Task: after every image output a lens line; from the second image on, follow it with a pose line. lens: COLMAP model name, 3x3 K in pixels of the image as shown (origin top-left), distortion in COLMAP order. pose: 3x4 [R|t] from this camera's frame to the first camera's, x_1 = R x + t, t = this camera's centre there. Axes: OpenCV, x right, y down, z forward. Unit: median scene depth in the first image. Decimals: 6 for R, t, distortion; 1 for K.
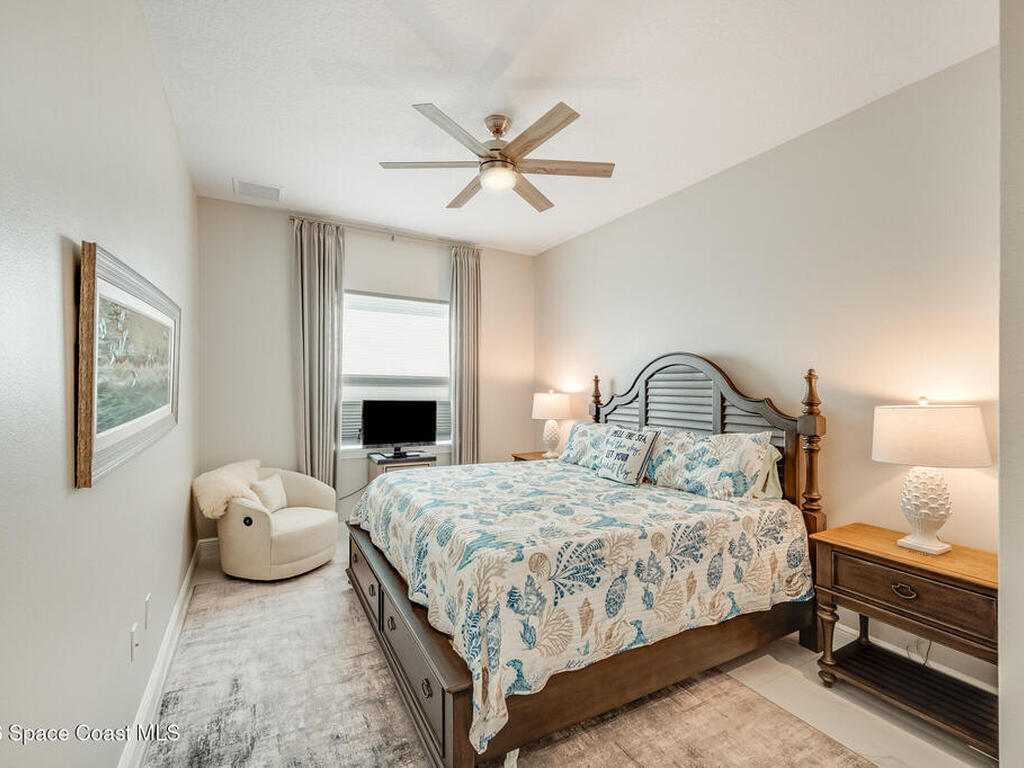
lens RADIAL K [[463.3, 0, 516.1], [0, 463.3, 387.4], [0, 0, 1]] dist [0.002135, 0.000102]
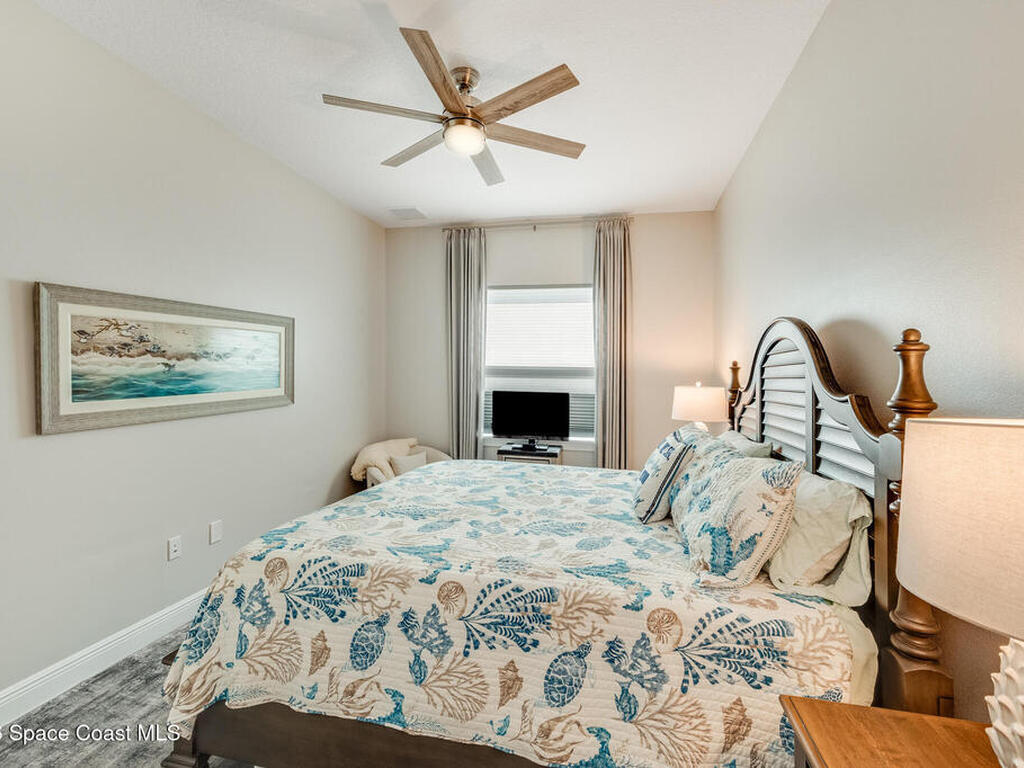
lens RADIAL K [[463.3, 0, 512.5], [0, 463.3, 380.1], [0, 0, 1]] dist [0.002135, 0.000102]
pose [[0.744506, 0.001488, -0.667614, 0.616093], [-0.005631, 0.999976, -0.004051, 0.011614], [0.667592, 0.006775, 0.744497, 0.403277]]
